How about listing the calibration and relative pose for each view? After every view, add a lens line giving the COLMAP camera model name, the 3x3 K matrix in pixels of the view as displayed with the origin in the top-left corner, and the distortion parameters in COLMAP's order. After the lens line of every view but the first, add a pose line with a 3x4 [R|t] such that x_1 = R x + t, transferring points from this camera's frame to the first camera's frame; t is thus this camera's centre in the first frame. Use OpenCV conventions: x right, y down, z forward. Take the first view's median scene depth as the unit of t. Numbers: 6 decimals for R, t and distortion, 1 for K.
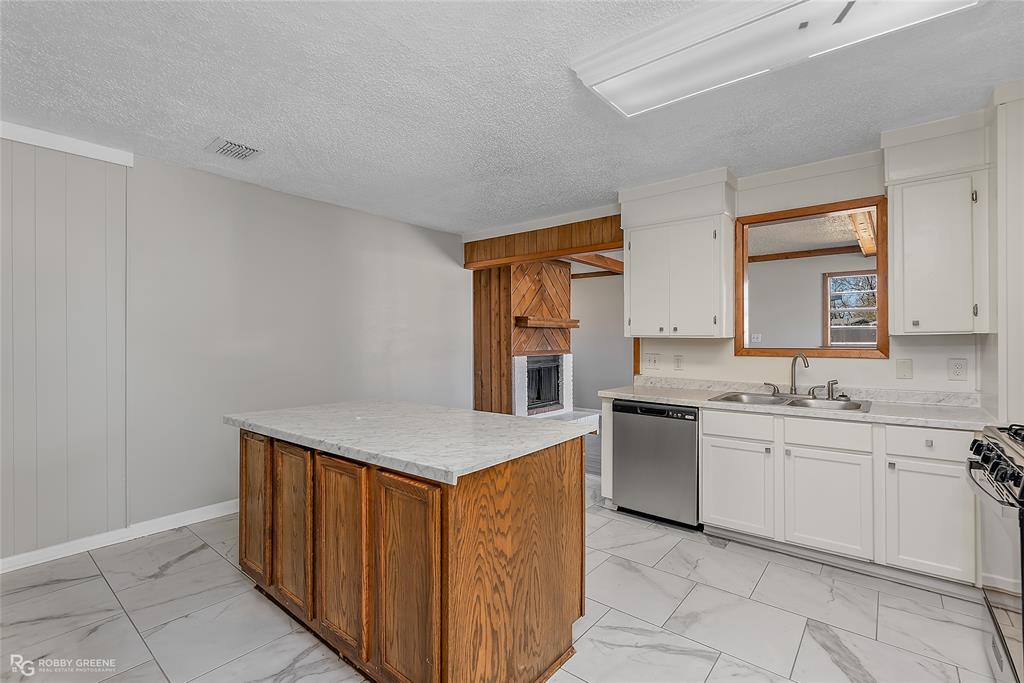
lens RADIAL K [[469.2, 0, 513.6], [0, 469.2, 335.2], [0, 0, 1]] dist [-0.004437, 0.001816]
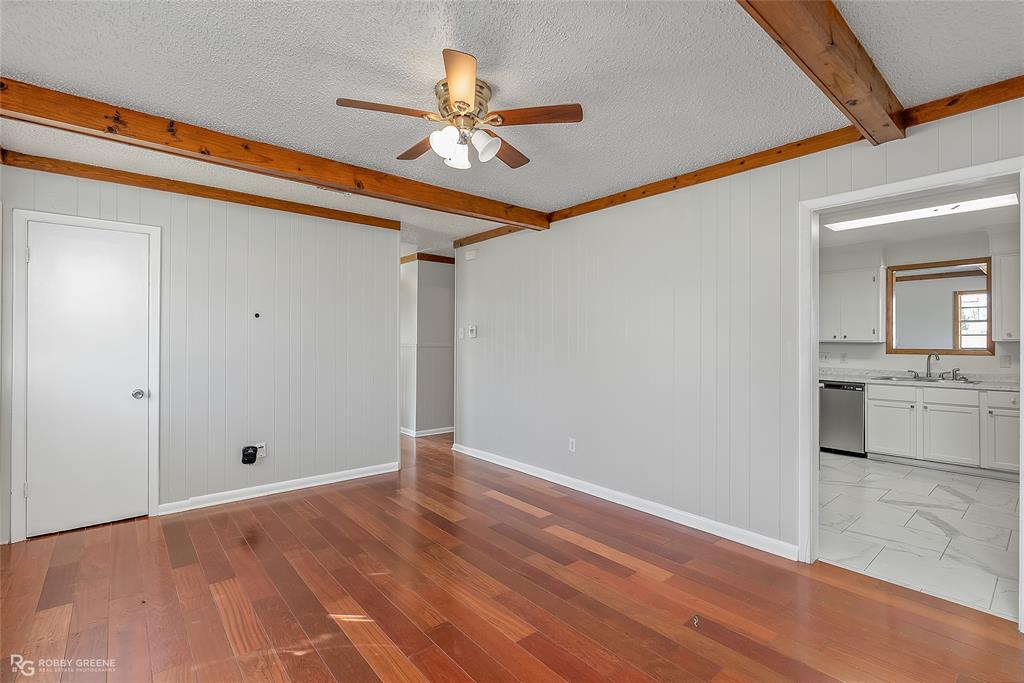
lens RADIAL K [[469.2, 0, 513.6], [0, 469.2, 335.2], [0, 0, 1]] dist [-0.004437, 0.001816]
pose [[0.983504, 0.003383, -0.180853, -0.516876], [-0.004107, 0.999985, -0.003631, -0.008429], [0.180838, 0.004313, 0.983503, -0.843456]]
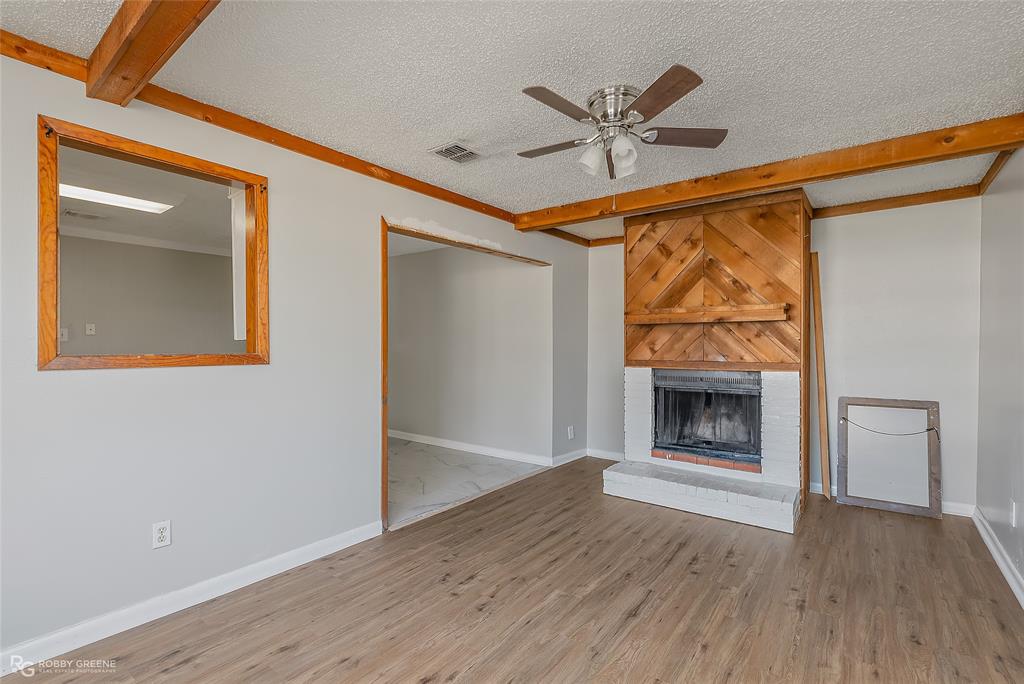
lens RADIAL K [[471.5, 0, 514.2], [0, 471.5, 350.4], [0, 0, 1]] dist [-0.003519, 0.000270]
pose [[0.023348, 0.011661, -0.999659, 1.337490], [0.008056, 0.999897, 0.011852, 0.017810], [0.999695, -0.008330, 0.023251, 1.500475]]
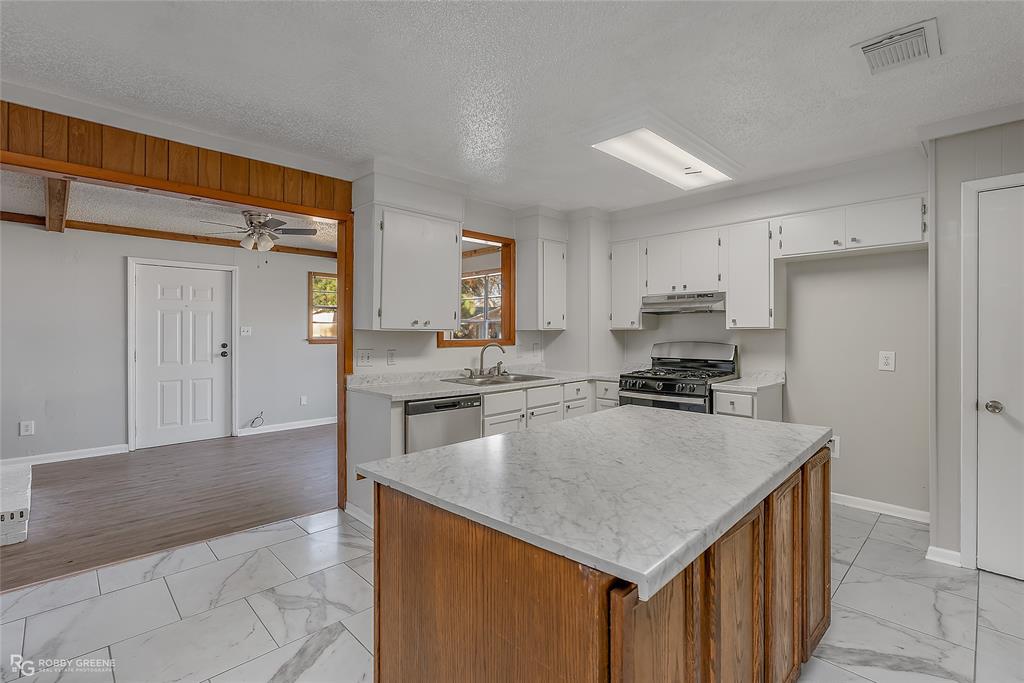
lens RADIAL K [[469.2, 0, 513.6], [0, 469.2, 335.2], [0, 0, 1]] dist [-0.004437, 0.001816]
pose [[0.116306, -0.005253, 0.993199, -0.664849], [-0.008589, 0.999943, 0.006294, 0.006198], [-0.993176, -0.009263, 0.116255, 0.740038]]
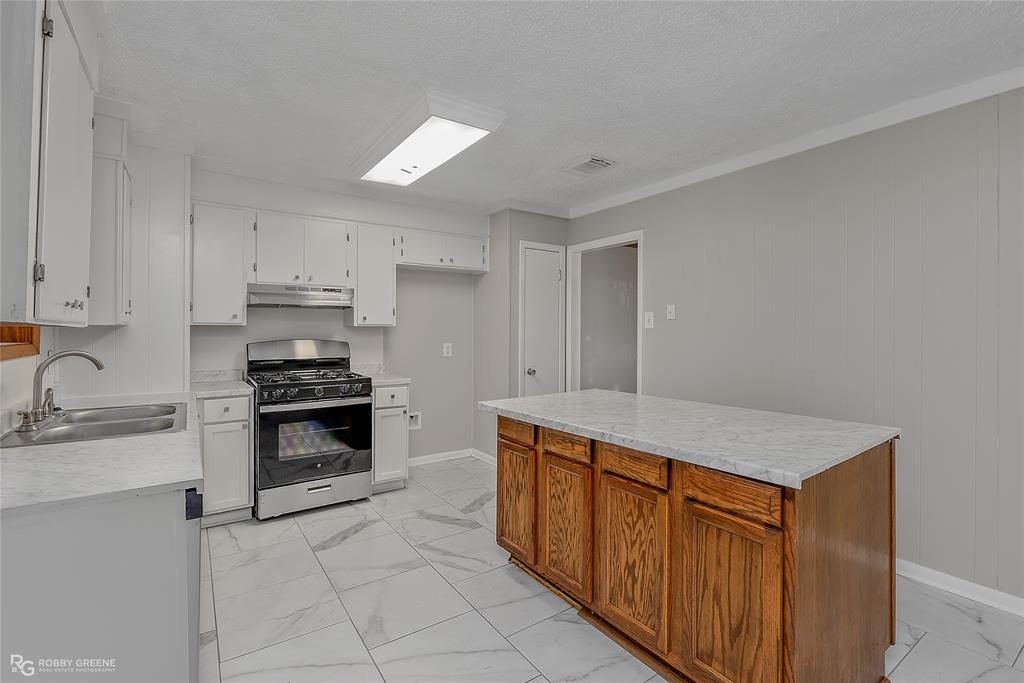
lens RADIAL K [[469.2, 0, 513.6], [0, 469.2, 335.2], [0, 0, 1]] dist [-0.004437, 0.001816]
pose [[-0.960211, -0.003977, 0.279248, -0.151659], [-0.003687, 0.999992, 0.001563, 0.013312], [-0.279252, 0.000471, -0.960218, 1.355296]]
